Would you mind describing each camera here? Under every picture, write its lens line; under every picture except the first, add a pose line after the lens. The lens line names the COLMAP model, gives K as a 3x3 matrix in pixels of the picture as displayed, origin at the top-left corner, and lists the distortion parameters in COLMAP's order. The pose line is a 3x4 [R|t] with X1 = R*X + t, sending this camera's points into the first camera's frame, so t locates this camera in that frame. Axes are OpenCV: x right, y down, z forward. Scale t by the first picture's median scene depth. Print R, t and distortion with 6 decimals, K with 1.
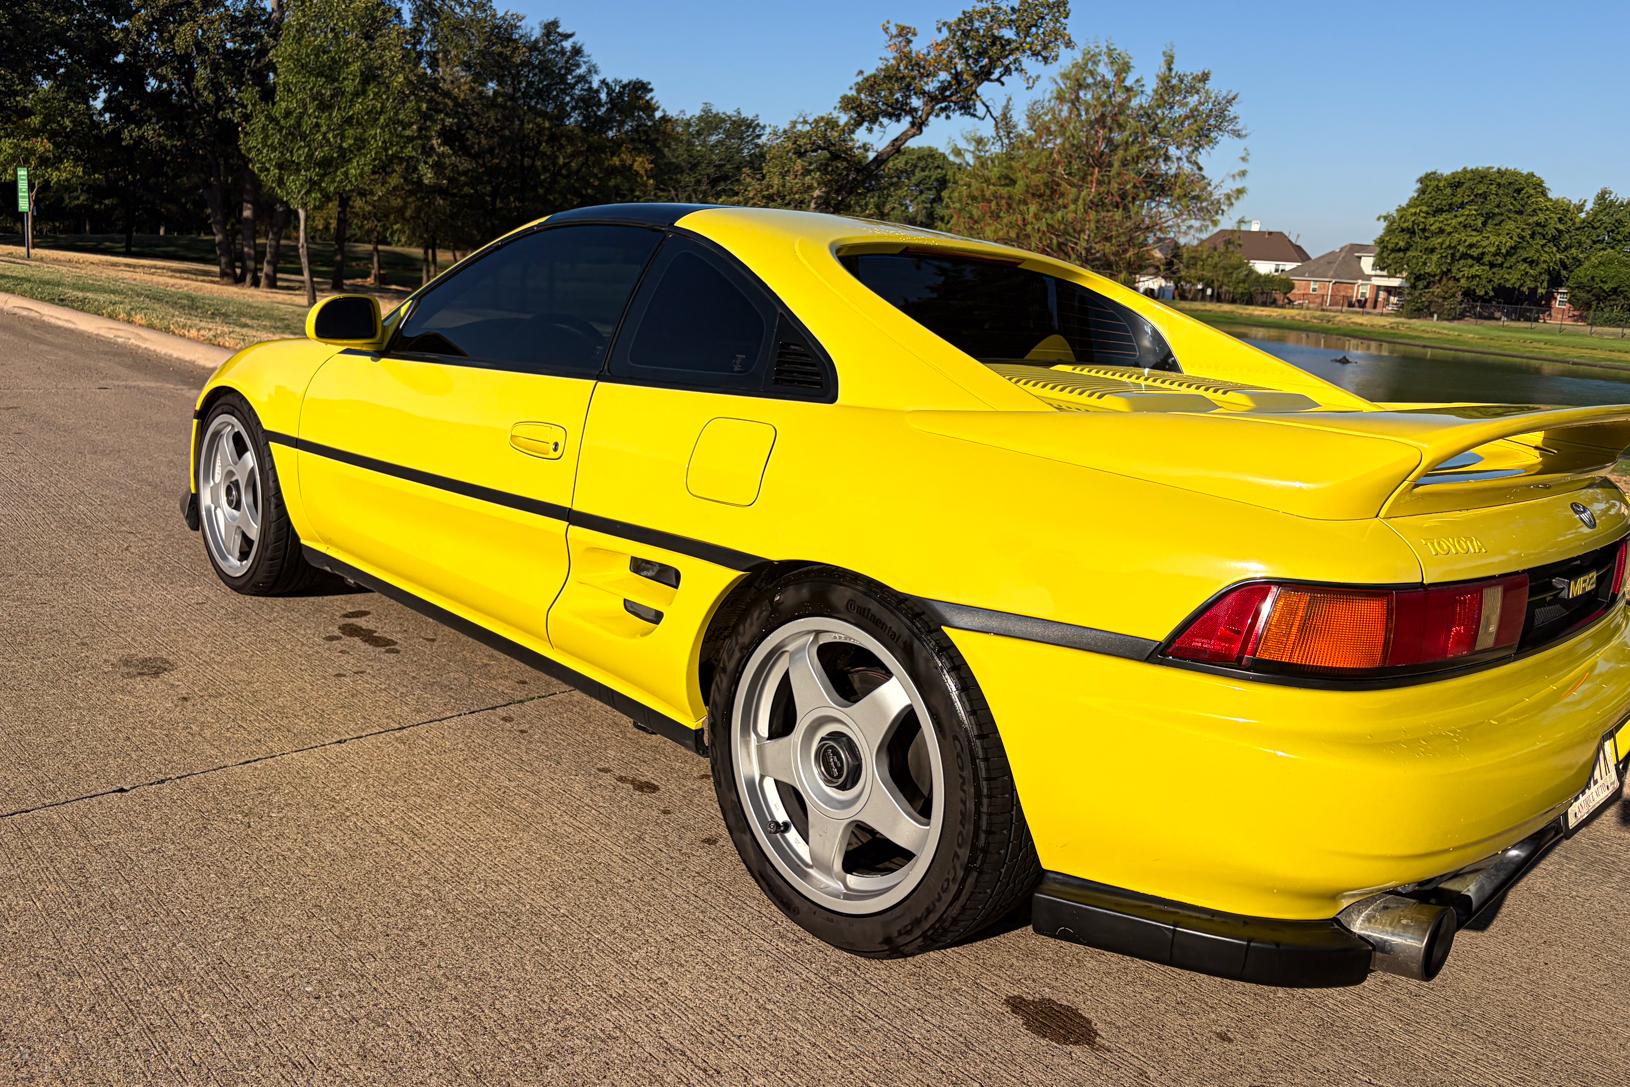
lens RADIAL K [[1241.5, 0, 809.6], [0, 1241.5, 533.1], [0, 0, 1]] dist [0.022098, -0.014790]
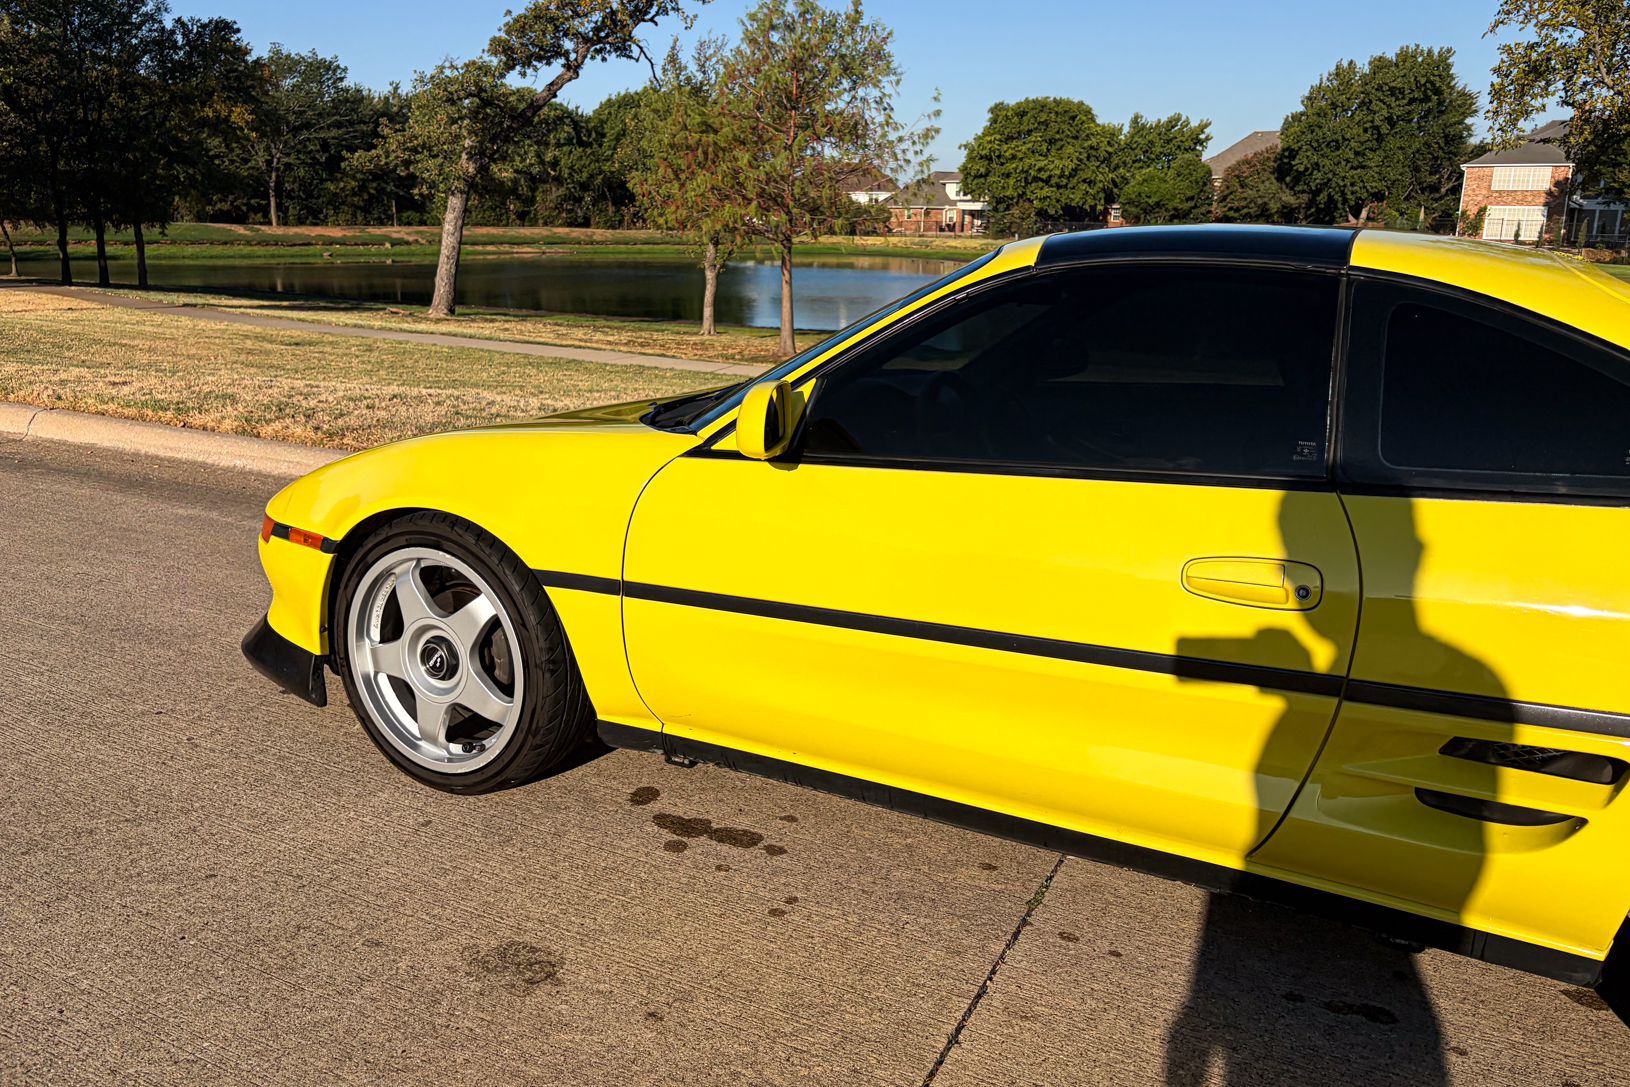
lens RADIAL K [[1241.5, 0, 805.7], [0, 1241.5, 521.5], [0, 0, 1]] dist [0.022098, -0.014790]
pose [[0.949979, -0.121640, 0.287651, -0.045443], [0.110973, 0.992400, 0.053170, -0.011185], [-0.291932, -0.018589, 0.956258, 0.023555]]
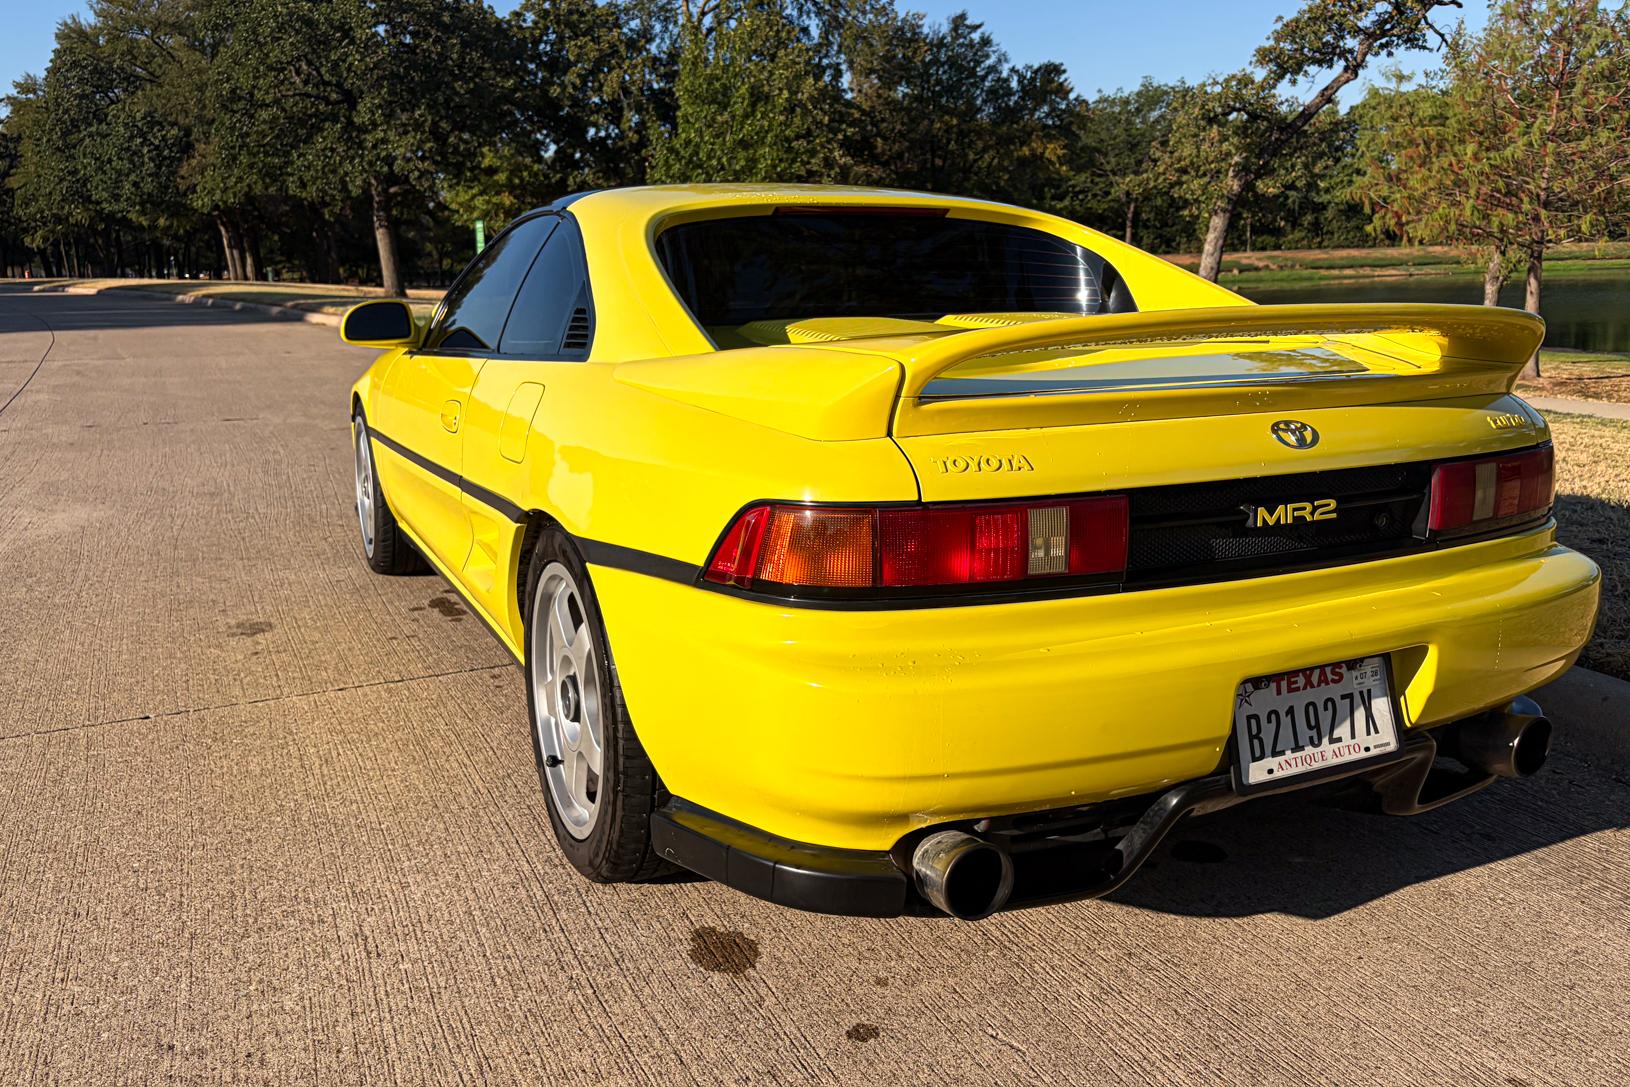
lens RADIAL K [[1312.3, 0, 814.7], [0, 1312.3, 549.9], [0, 0, 1]] dist [0.011636, 0.009258]
pose [[0.939884, -0.013456, -0.341229, 0.032603], [0.014278, 0.999898, -0.000103, 0.003308], [0.341196, -0.004776, 0.939980, 0.000861]]
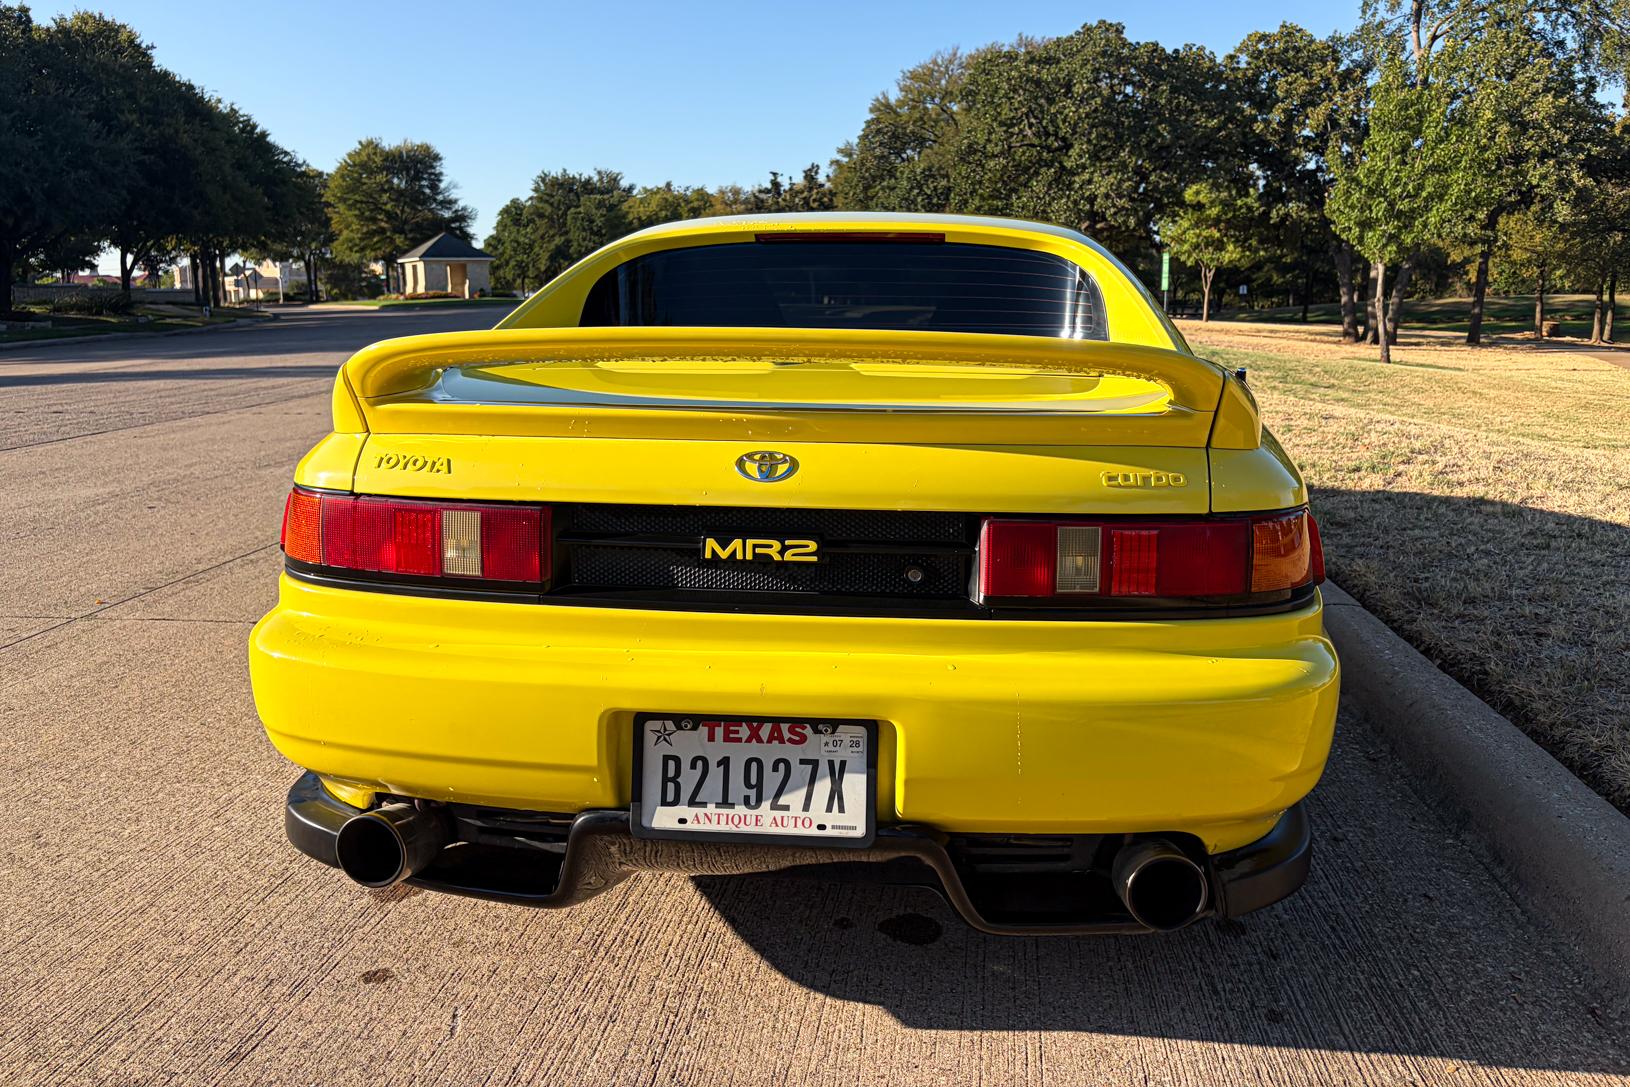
lens RADIAL K [[1241.5, 0, 823.6], [0, 1241.5, 500.4], [0, 0, 1]] dist [0.022098, -0.014790]
pose [[0.623948, 0.049959, -0.779867, 0.067470], [-0.108767, 0.993793, -0.023358, 0.001243], [0.773859, 0.099398, 0.625509, 0.027915]]
